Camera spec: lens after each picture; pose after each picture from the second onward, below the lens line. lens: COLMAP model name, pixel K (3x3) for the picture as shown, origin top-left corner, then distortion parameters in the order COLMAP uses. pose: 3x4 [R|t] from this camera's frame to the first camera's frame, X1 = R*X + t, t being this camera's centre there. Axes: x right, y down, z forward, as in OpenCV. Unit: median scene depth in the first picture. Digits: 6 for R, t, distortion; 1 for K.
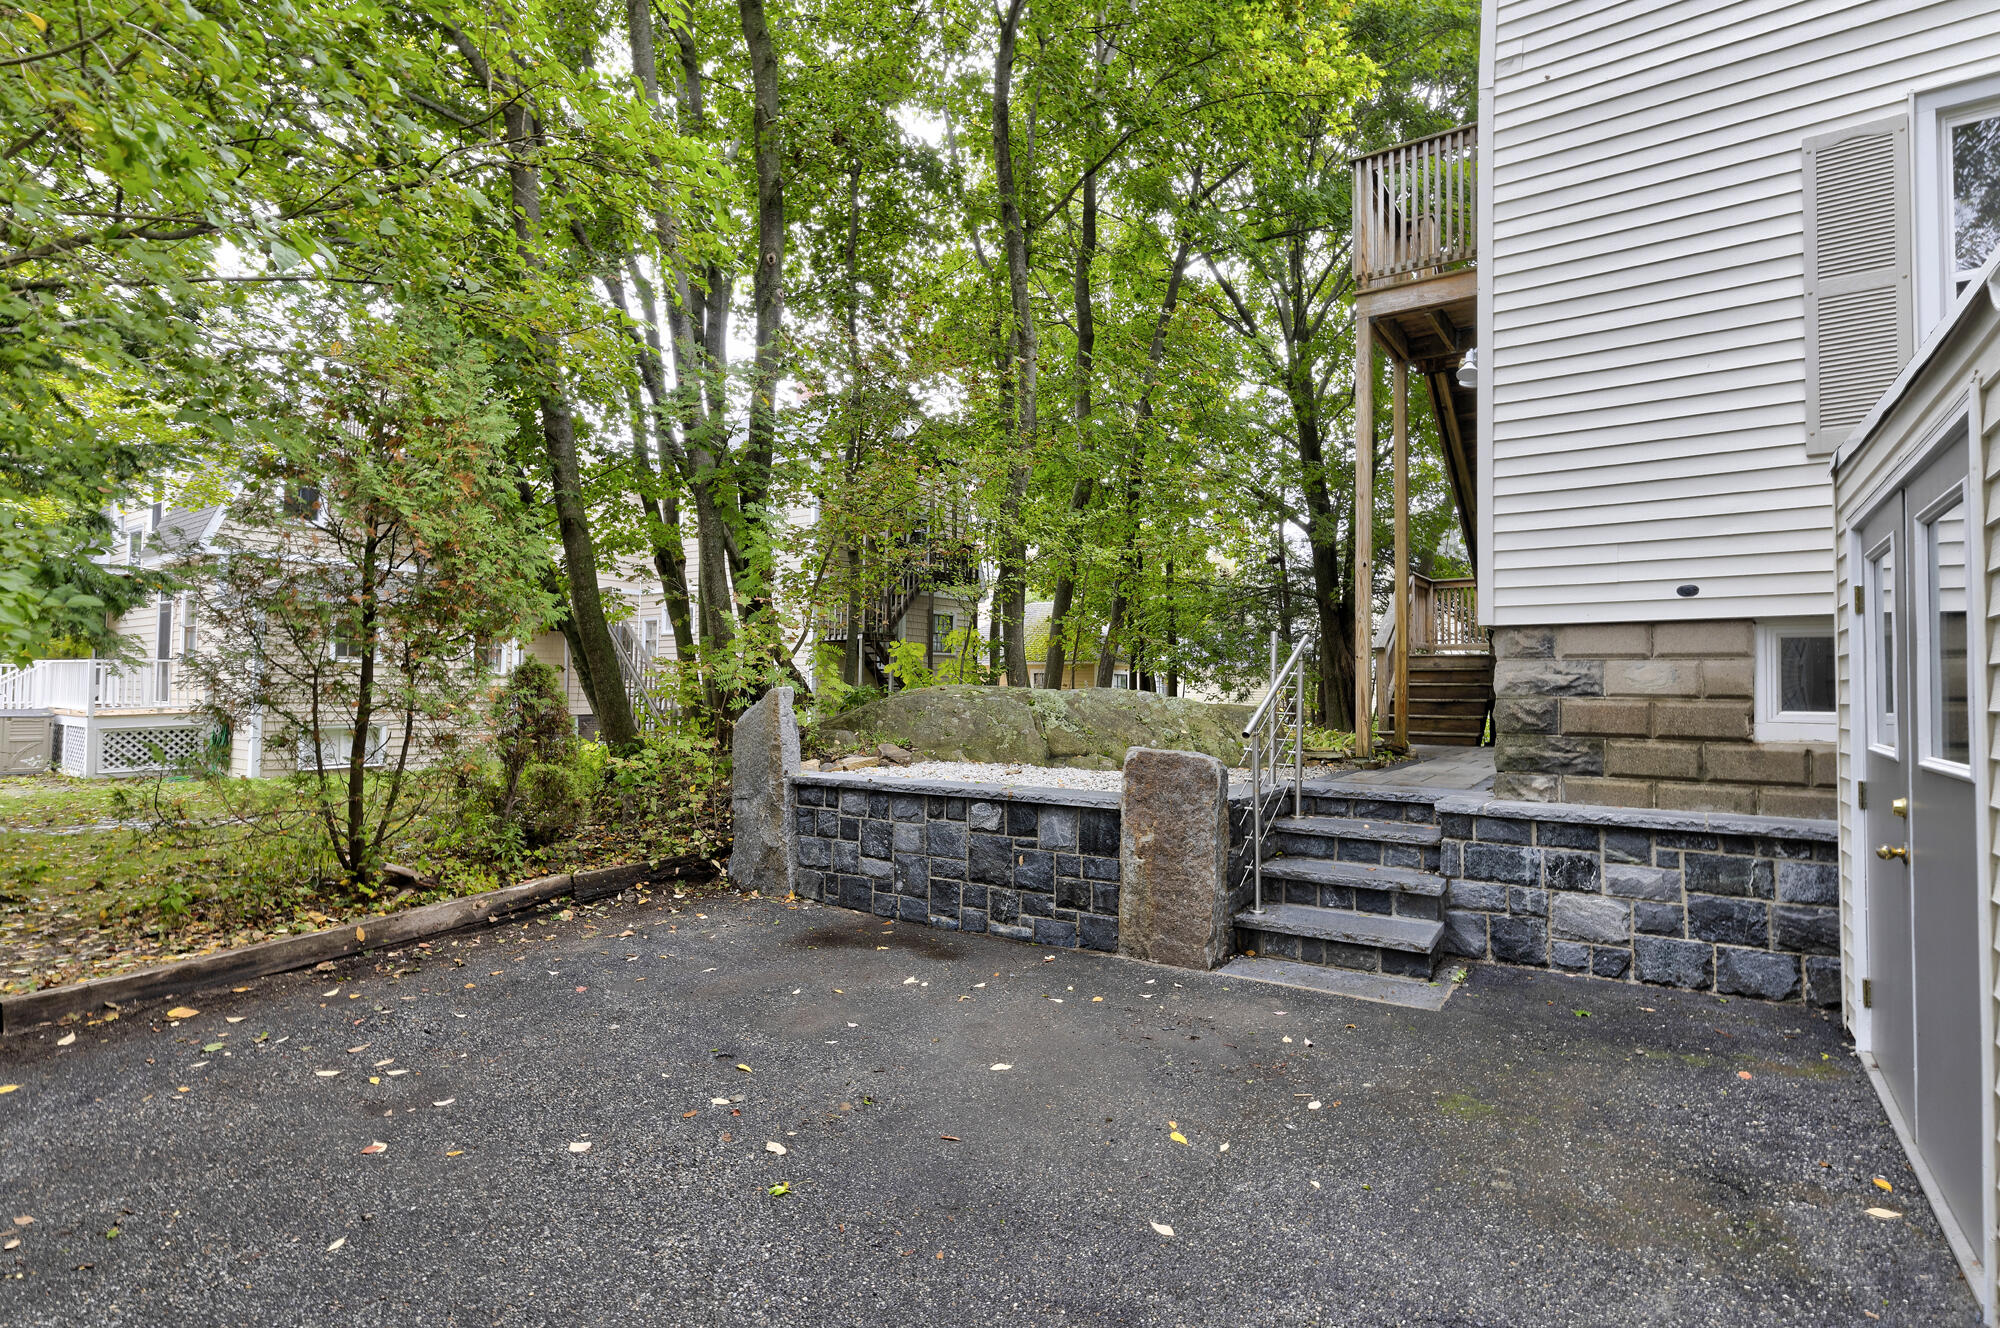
lens RADIAL K [[956.8, 0, 1002.3], [0, 956.8, 662.0], [0, 0, 1]] dist [0.002197, -0.000003]
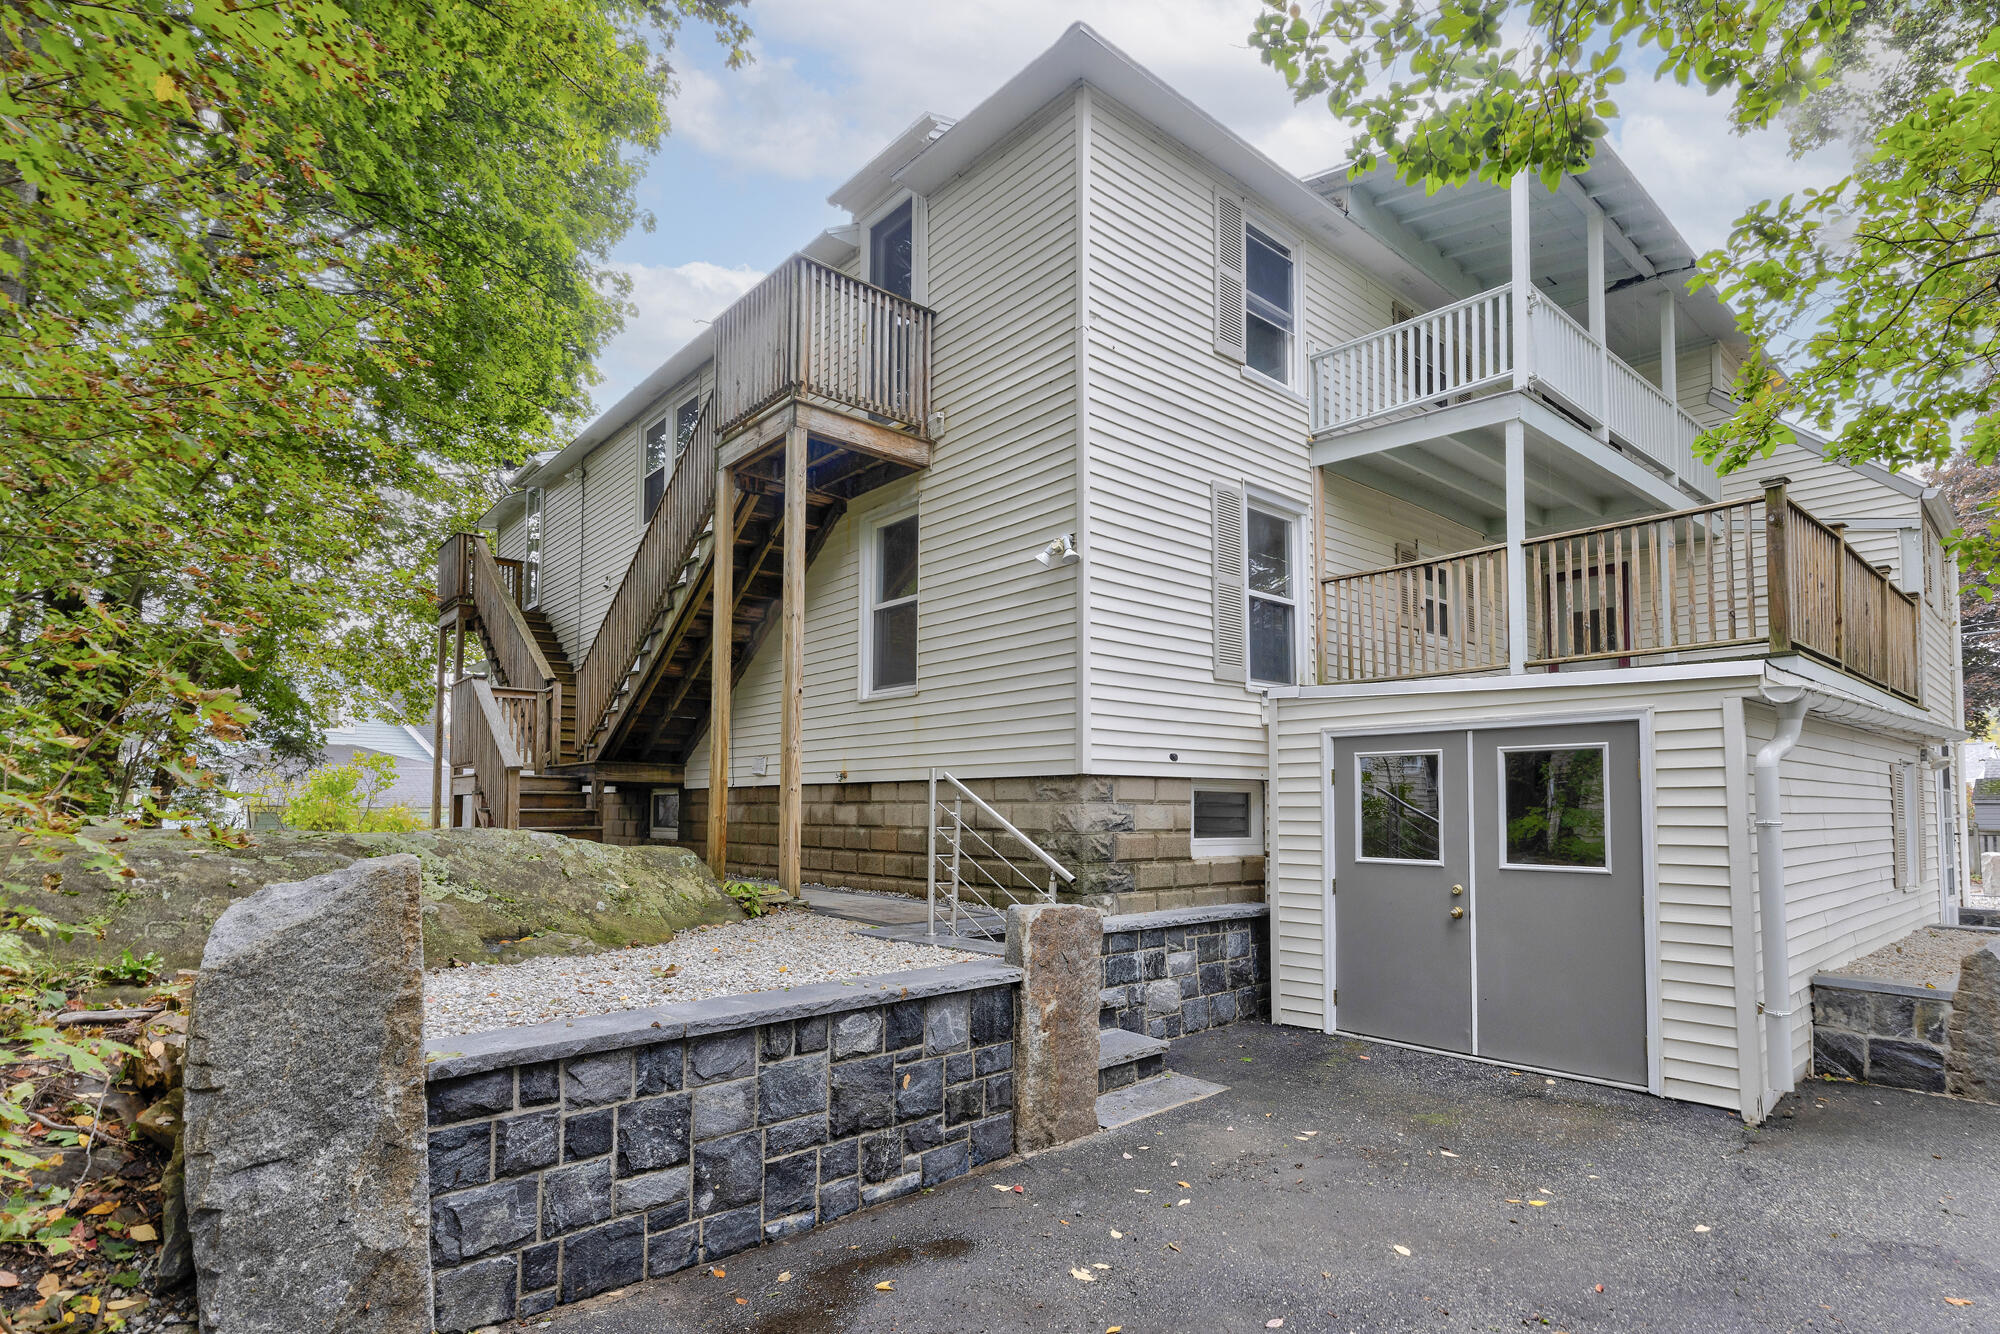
lens RADIAL K [[1008.4, 0, 1012.3], [0, 1008.4, 764.6], [0, 0, 1]] dist [0.006487, 0.000467]
pose [[0.233210, 0.034948, 0.971798, -0.717766], [-0.028967, 0.999160, -0.028980, -0.010373], [-0.971995, -0.021392, 0.234027, 0.766426]]
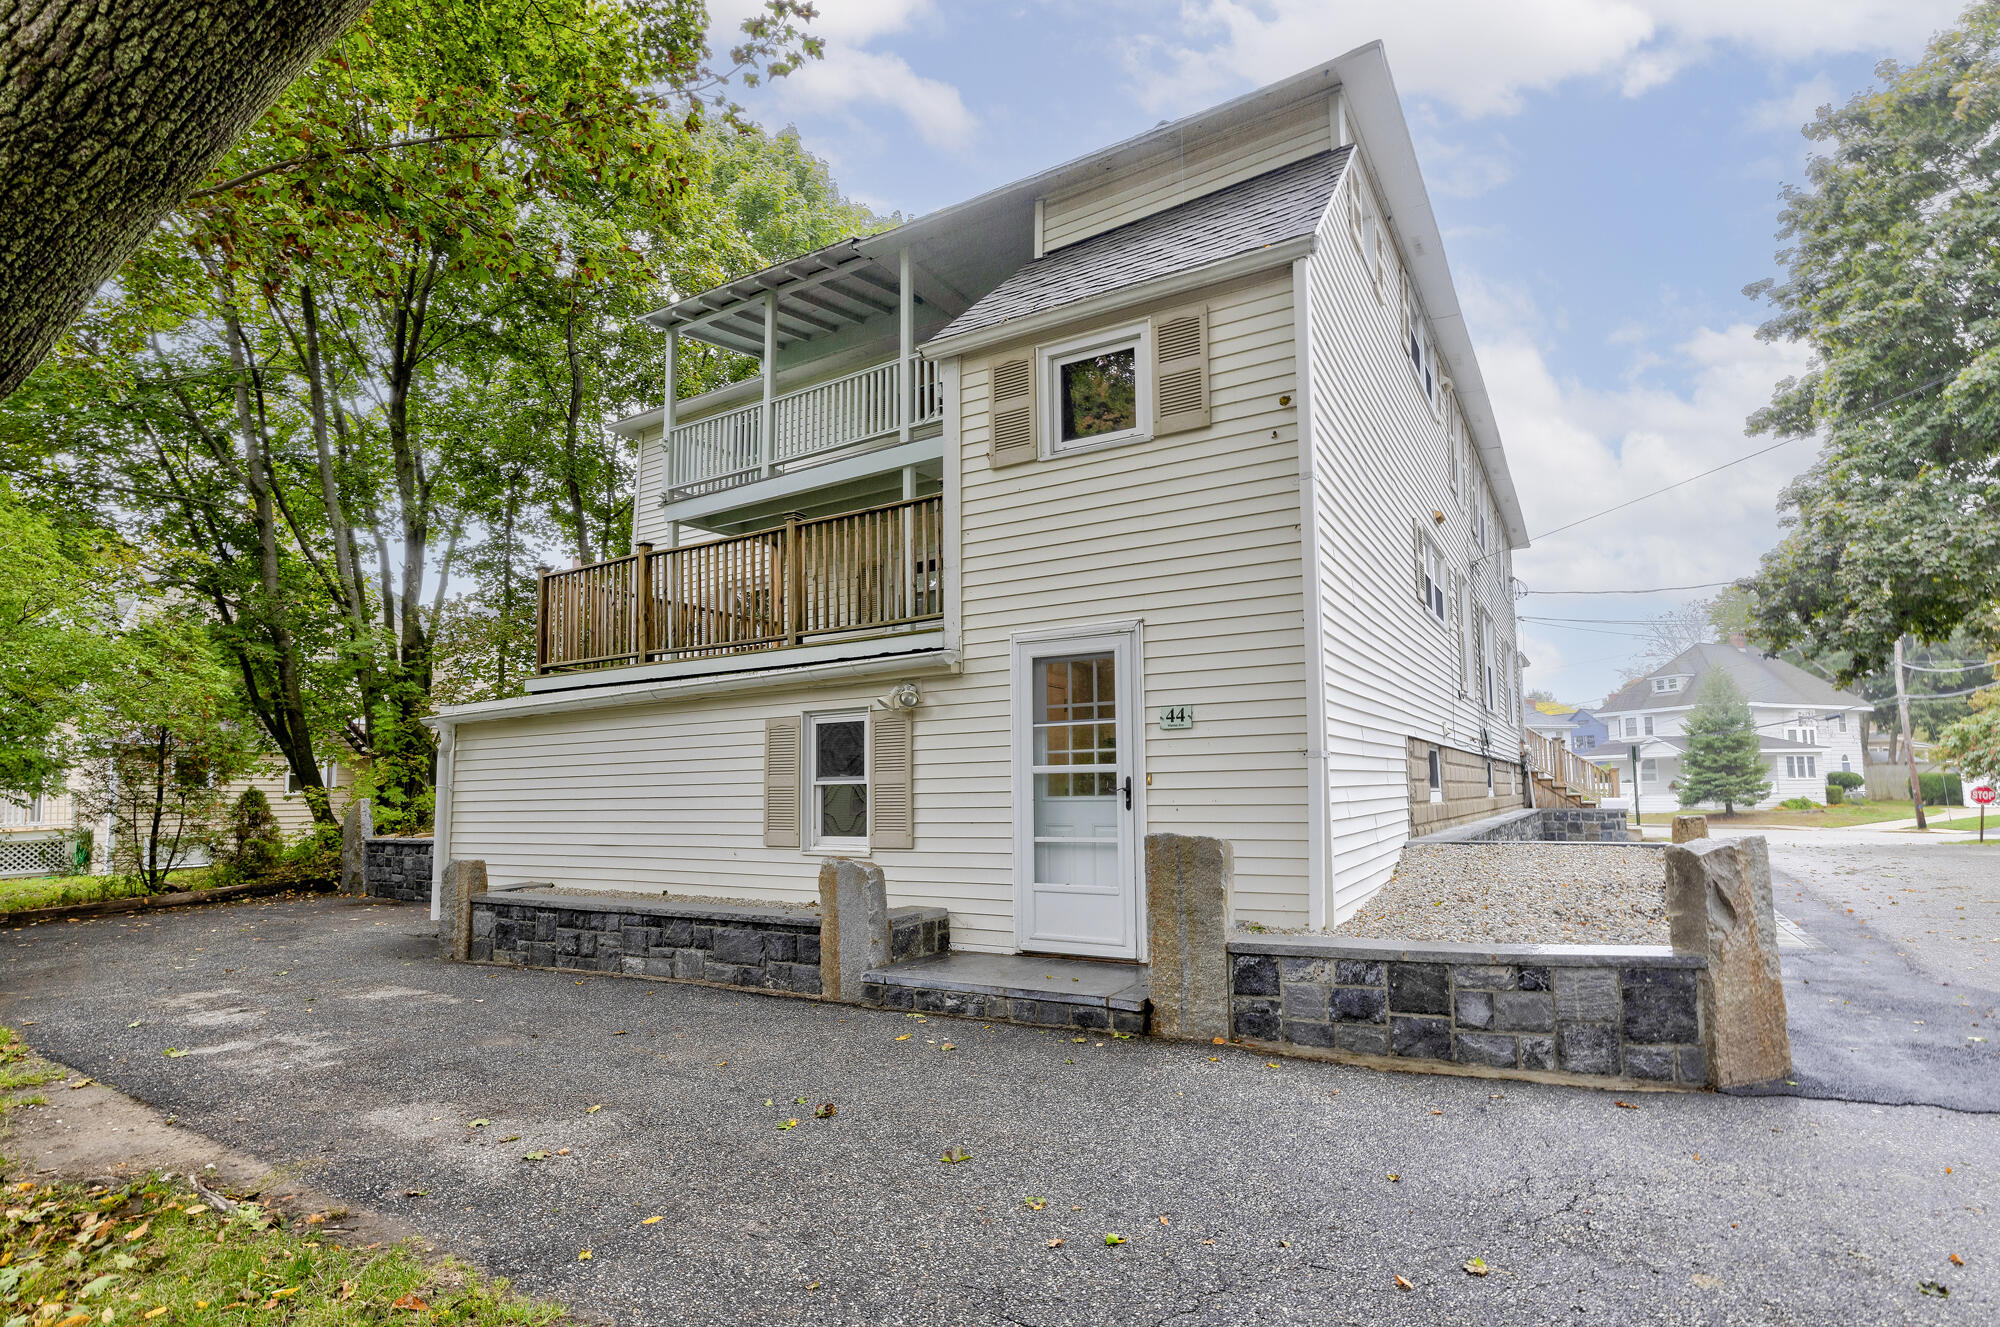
lens RADIAL K [[981.3, 0, 986.3], [0, 981.3, 712.5], [0, 0, 1]] dist [-0.002480, -0.000179]
pose [[0.996913, -0.020180, 0.075875, 1.213013], [0.023921, 0.998526, -0.048724, -0.031494], [-0.074779, 0.050389, 0.995926, -1.589199]]
